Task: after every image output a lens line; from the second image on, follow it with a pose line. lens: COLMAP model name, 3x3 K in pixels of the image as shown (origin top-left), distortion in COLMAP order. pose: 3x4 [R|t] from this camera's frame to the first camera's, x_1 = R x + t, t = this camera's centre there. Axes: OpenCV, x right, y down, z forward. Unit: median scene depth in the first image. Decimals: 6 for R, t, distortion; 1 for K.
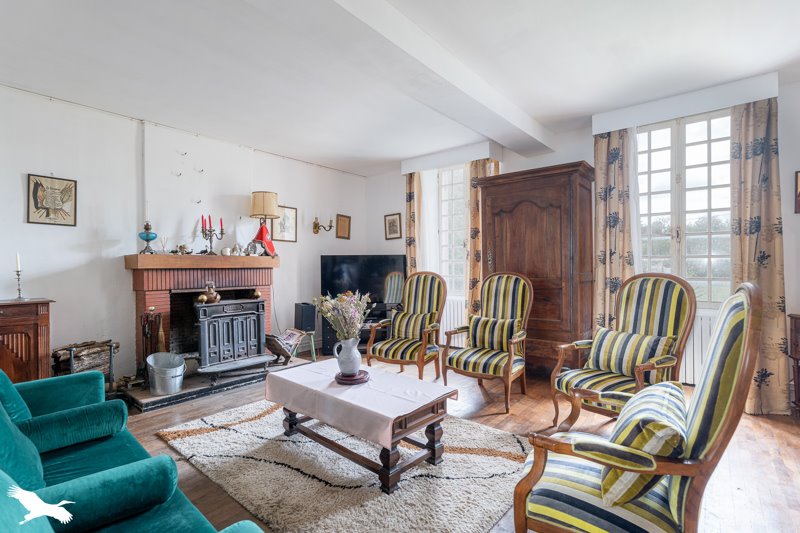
lens RADIAL K [[377.5, 0, 400.0], [0, 377.5, 266.5], [0, 0, 1]] dist [-0.001724, -0.000117]
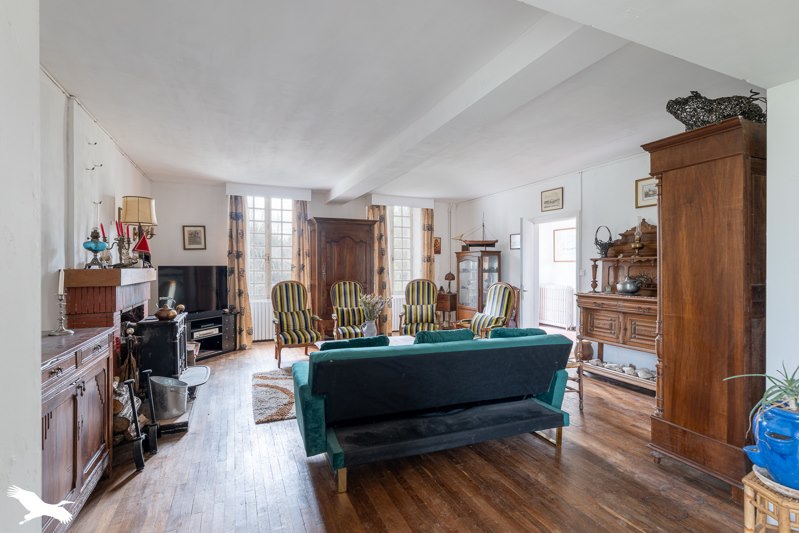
lens RADIAL K [[377.0, 0, 399.5], [0, 377.0, 266.5], [0, 0, 1]] dist [-0.001724, -0.000117]
pose [[0.446608, 0.007005, 0.894702, -1.083430], [-0.000977, 0.999973, -0.007342, -0.029930], [-0.894729, 0.002405, 0.446603, 0.046003]]
